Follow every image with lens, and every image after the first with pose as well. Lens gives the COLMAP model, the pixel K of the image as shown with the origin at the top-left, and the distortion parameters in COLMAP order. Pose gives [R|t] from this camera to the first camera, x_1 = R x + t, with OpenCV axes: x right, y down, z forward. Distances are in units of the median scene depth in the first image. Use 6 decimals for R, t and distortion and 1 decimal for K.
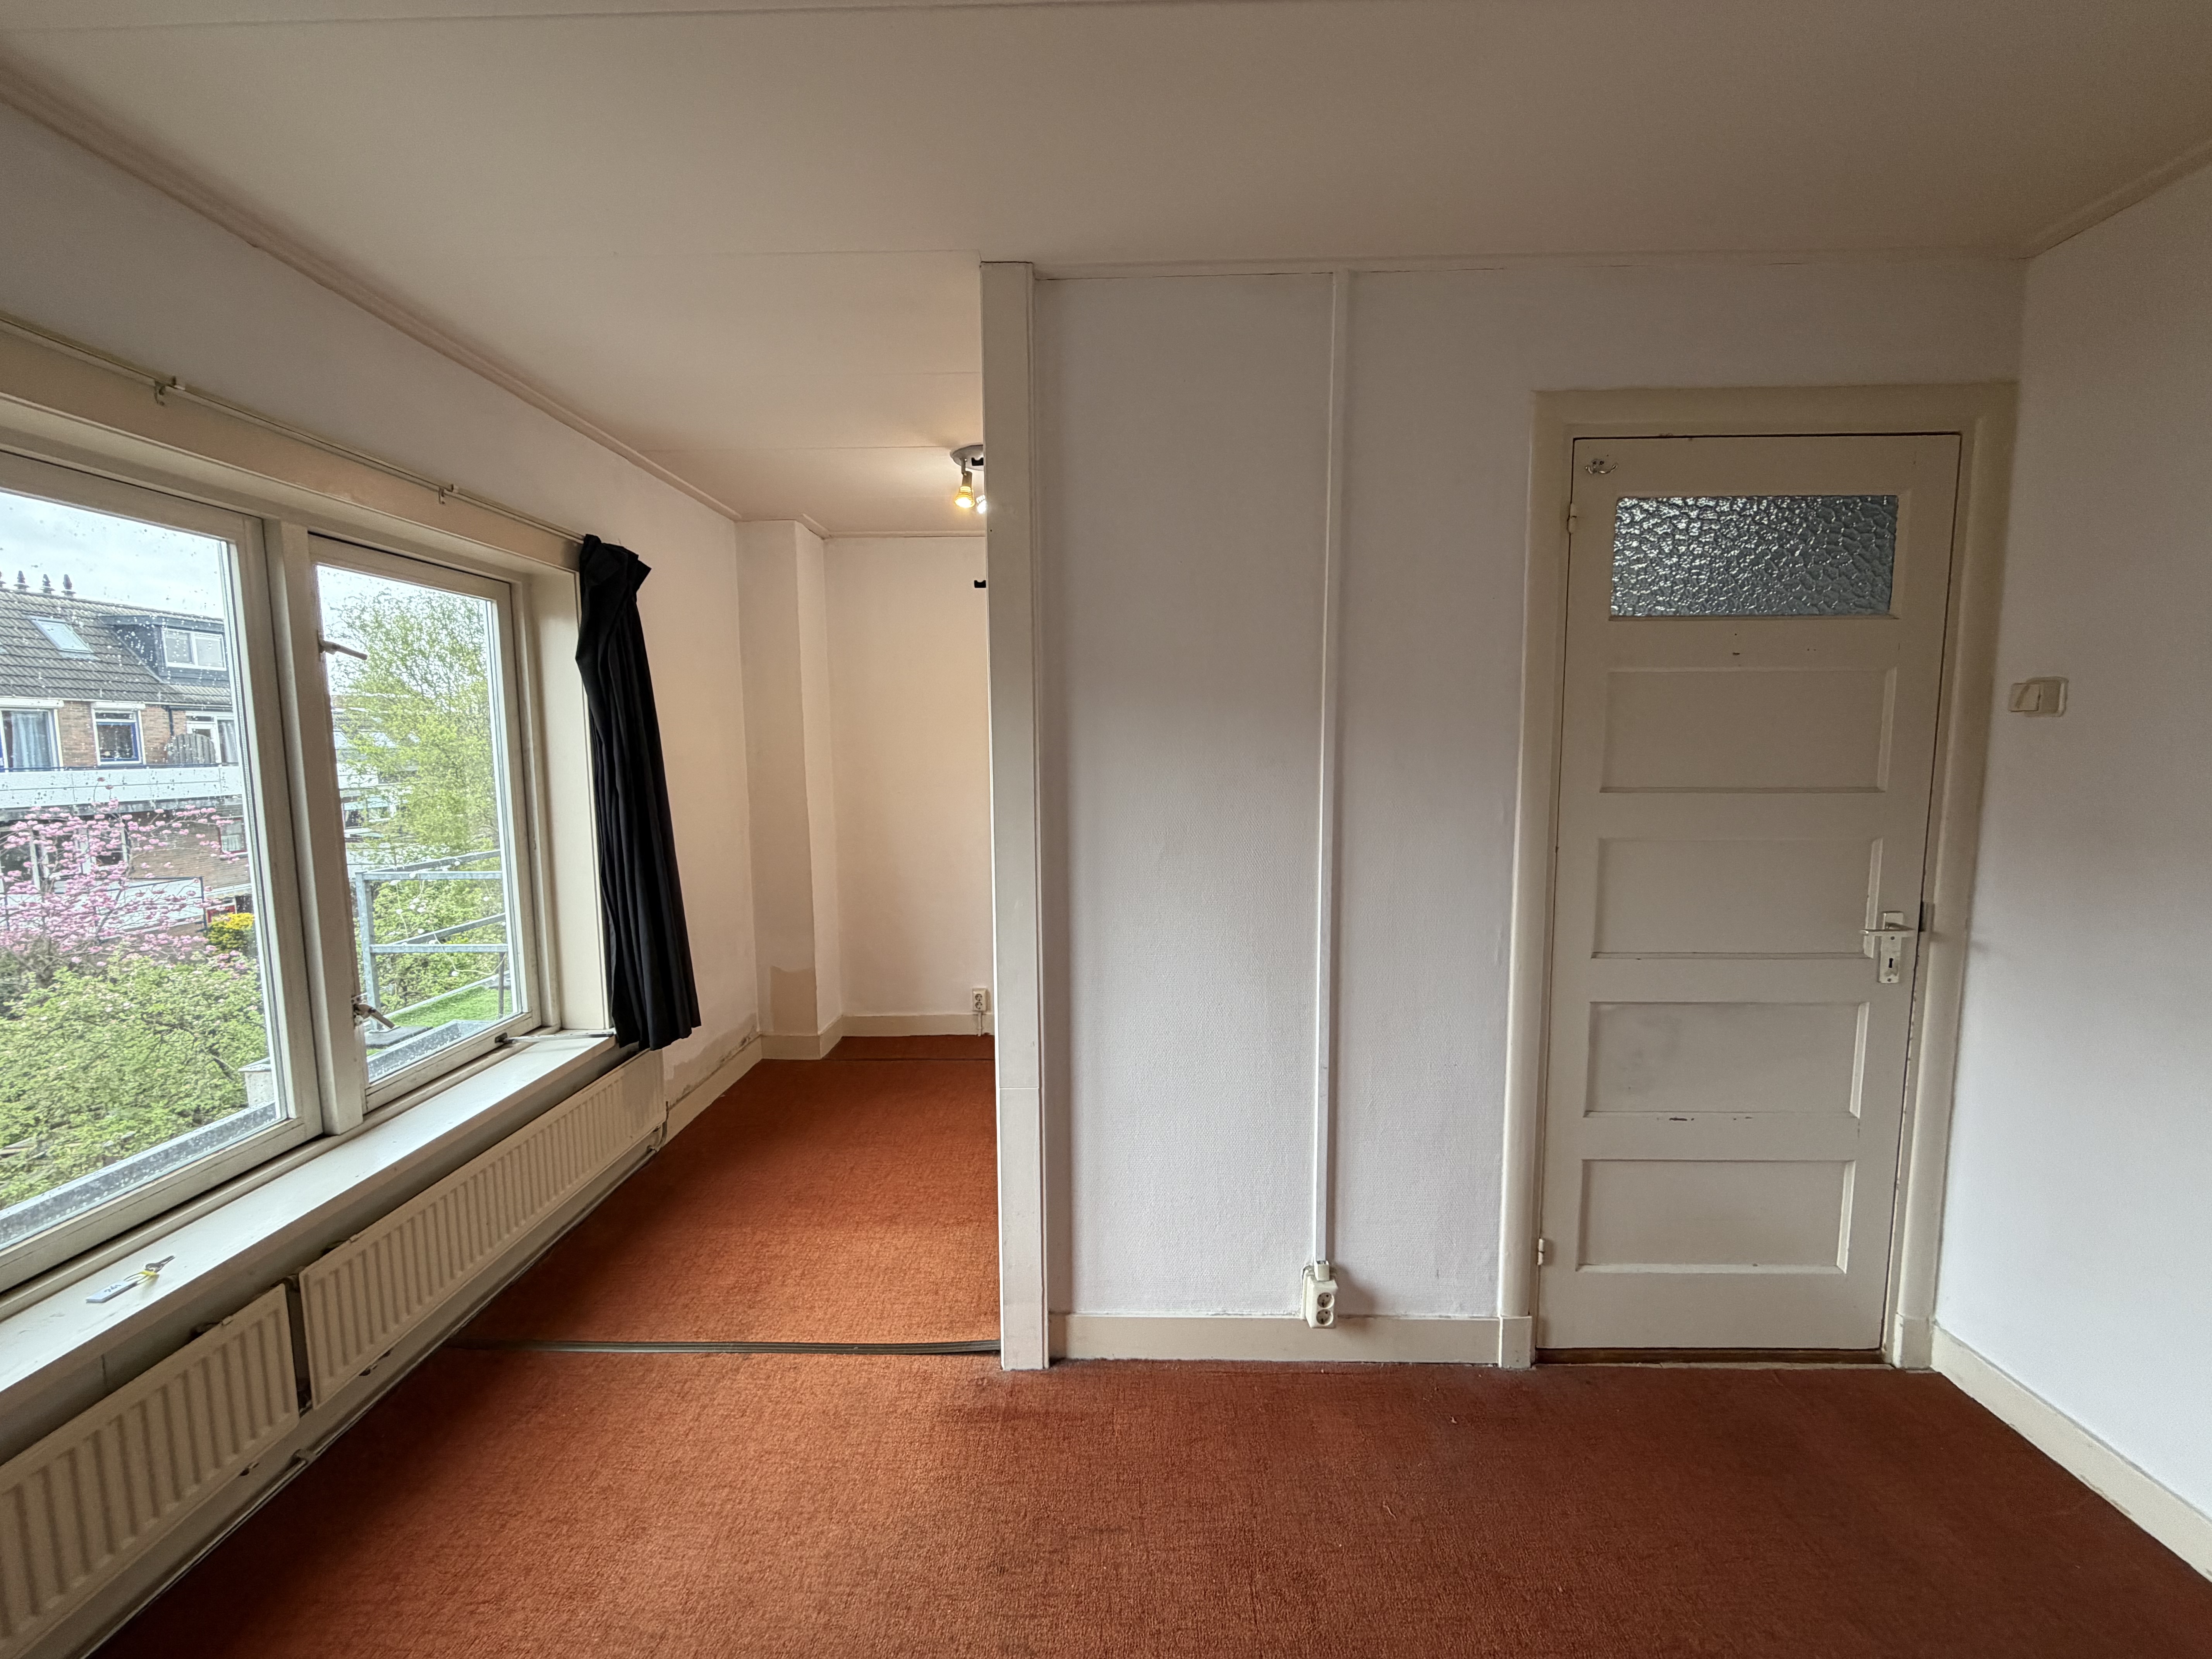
lens RADIAL K [[880.7, 0, 1108.4], [0, 880.7, 827.6], [0, 0, 1]] dist [0.001578, 0.000170]
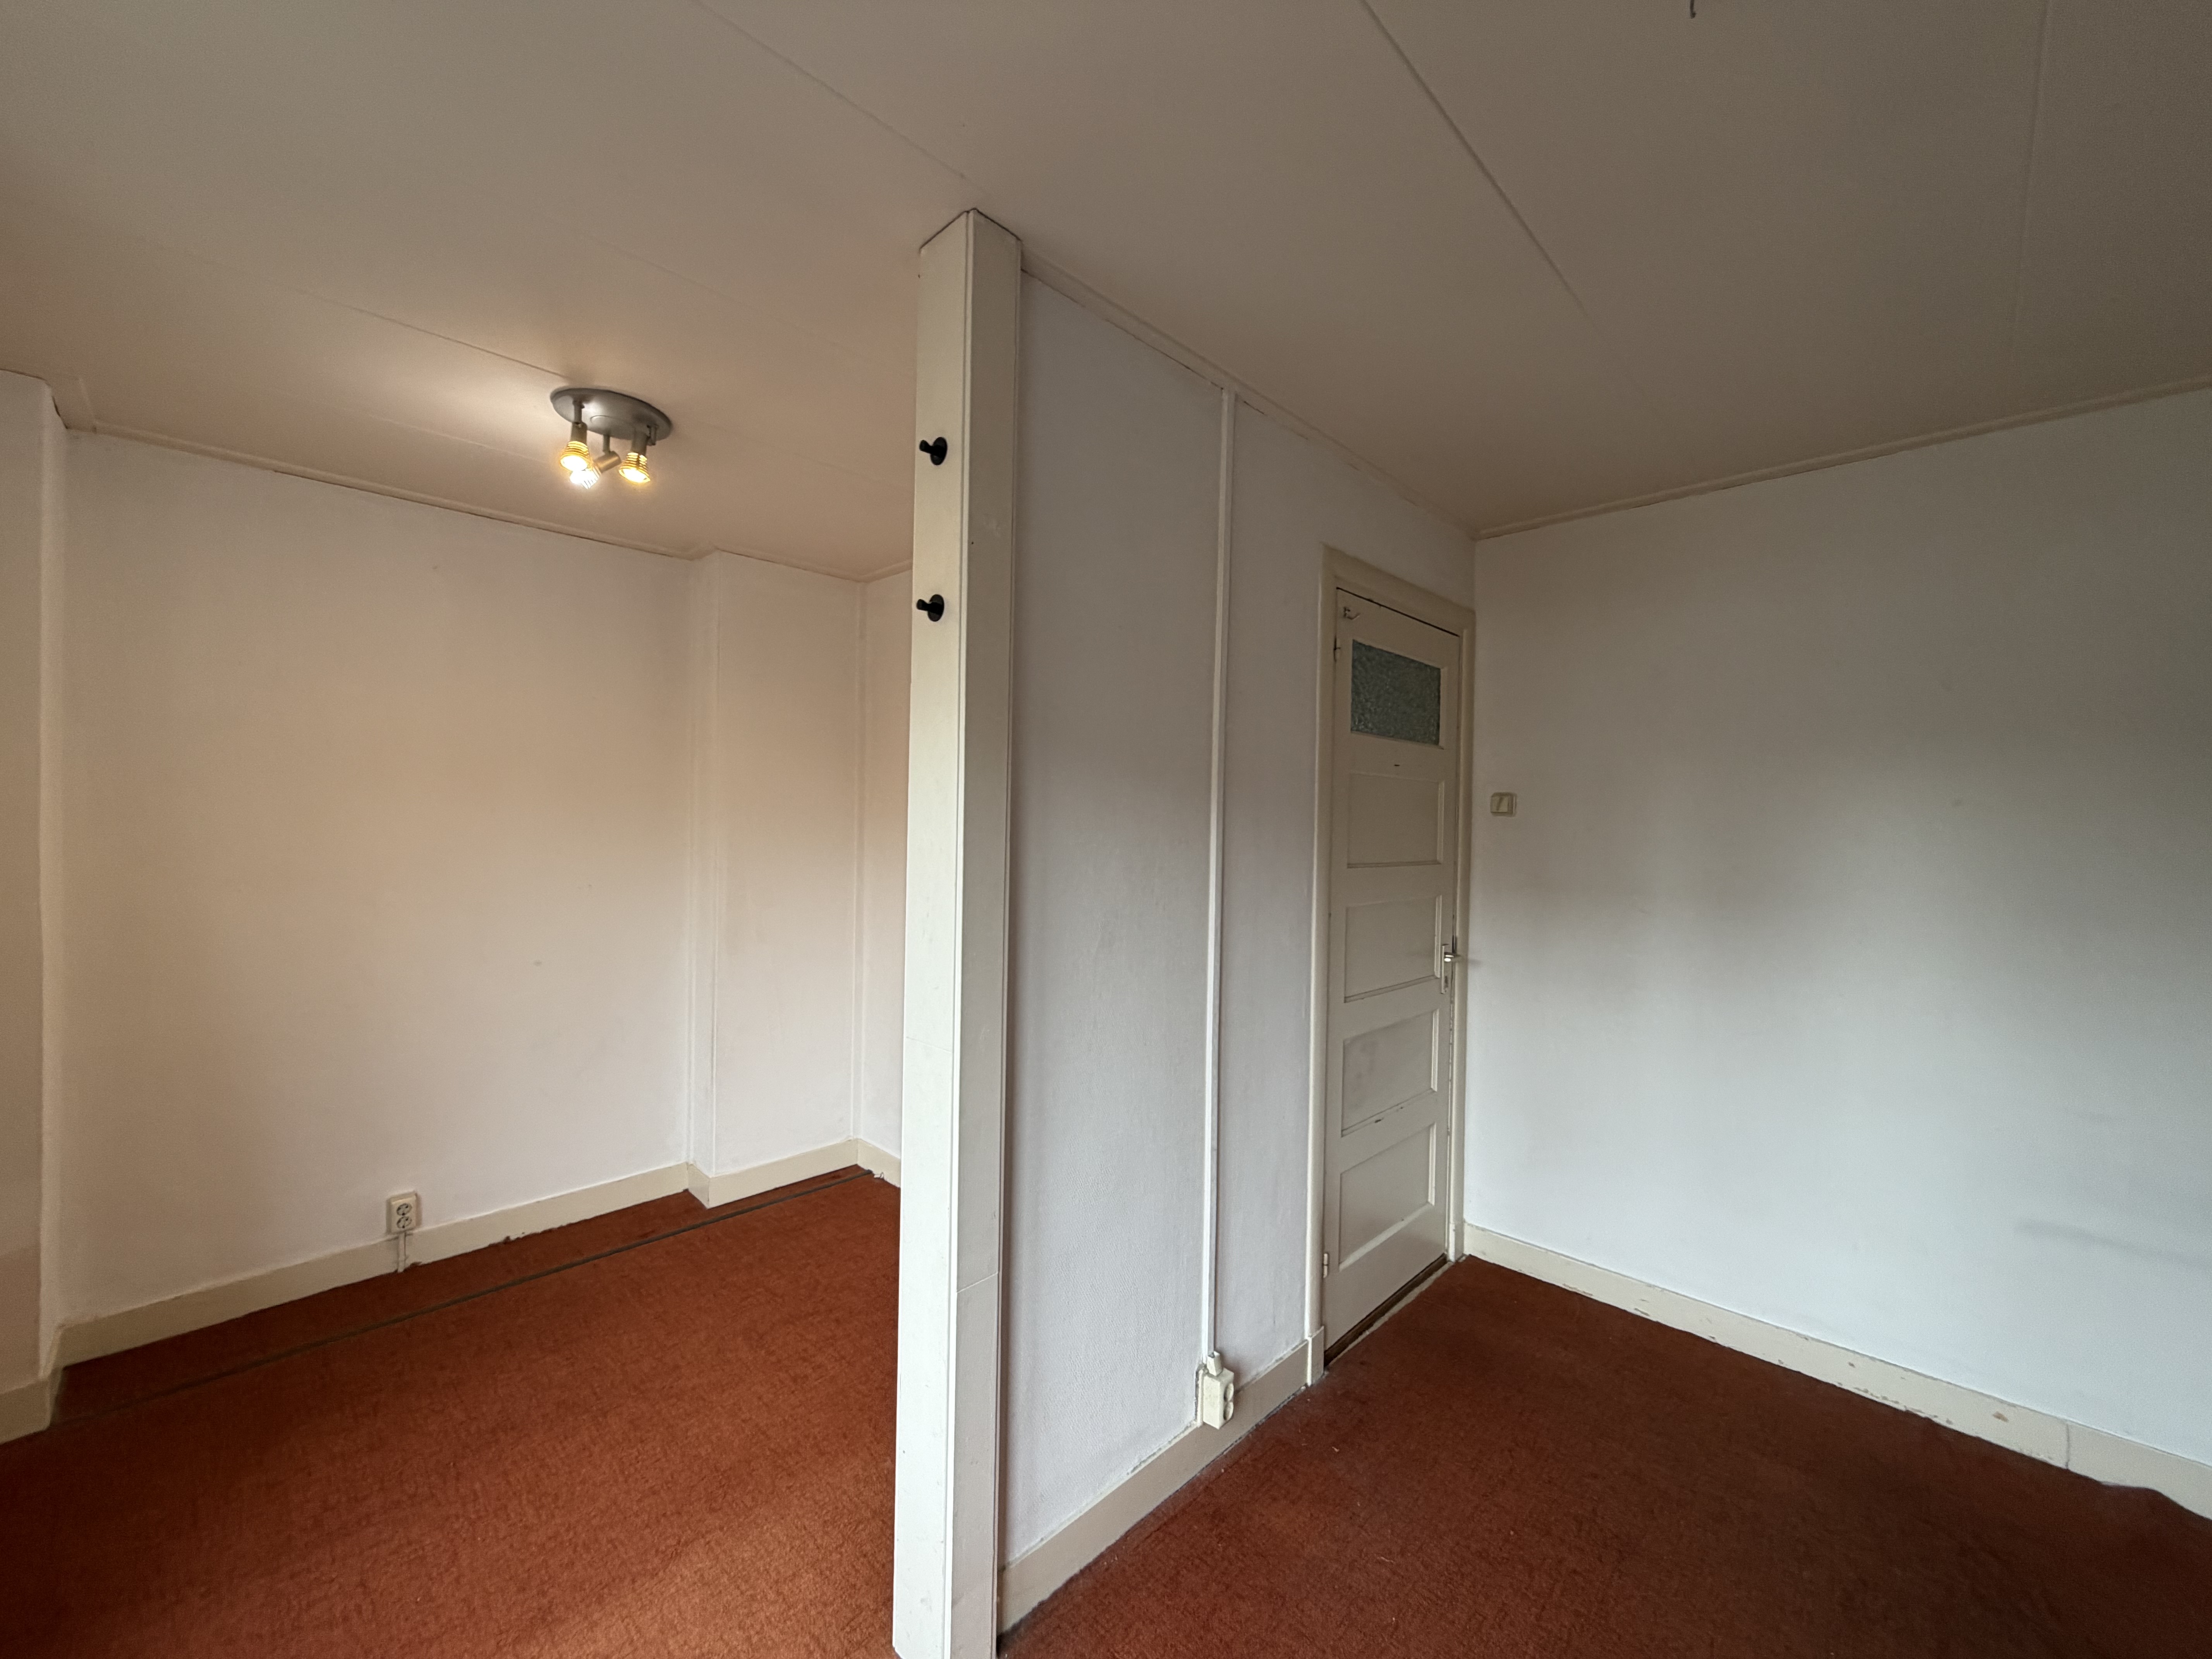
lens RADIAL K [[880.7, 0, 1108.4], [0, 880.7, 827.6], [0, 0, 1]] dist [0.001578, 0.000170]
pose [[0.686458, 0.011373, 0.727080, -0.554688], [0.049092, 0.996872, -0.061943, -0.034925], [-0.725510, 0.078216, 0.683752, 0.372445]]
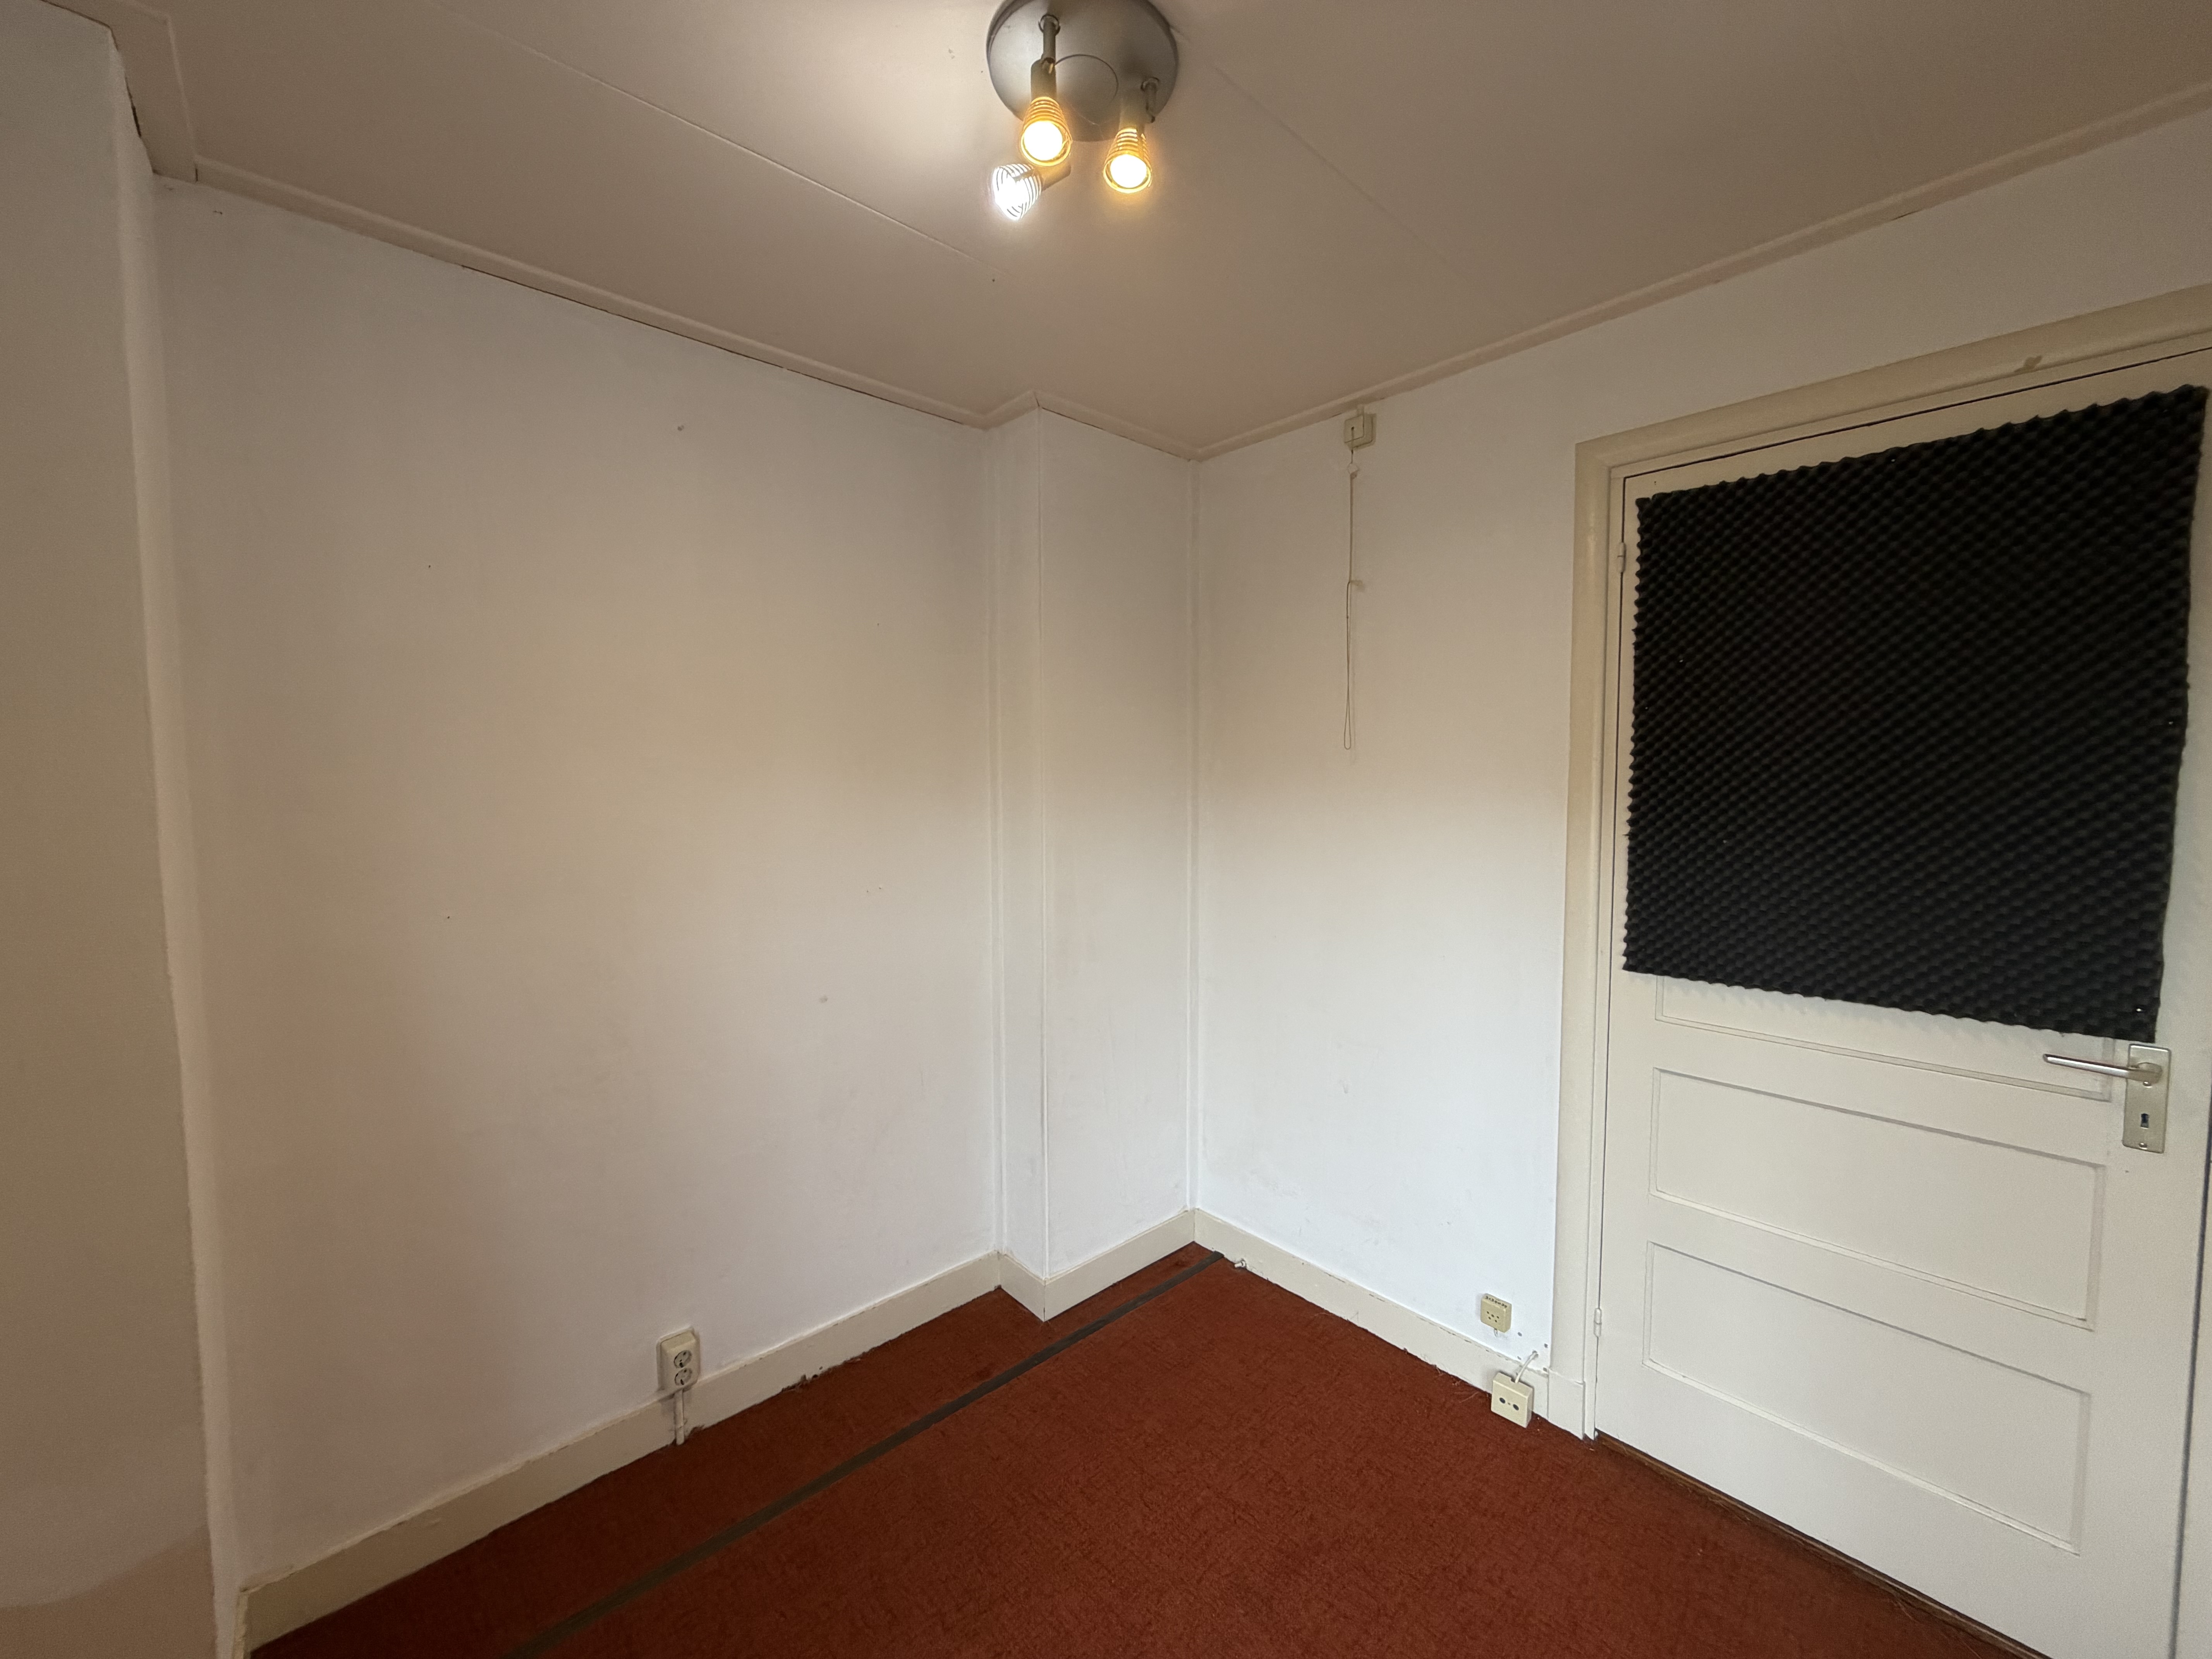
lens RADIAL K [[880.7, 0, 1108.4], [0, 880.7, 827.6], [0, 0, 1]] dist [0.001578, 0.000170]
pose [[0.727414, -0.035789, 0.685265, -0.602083], [0.066743, 0.997594, -0.018747, -0.109667], [-0.682945, 0.059374, 0.728053, 1.078011]]
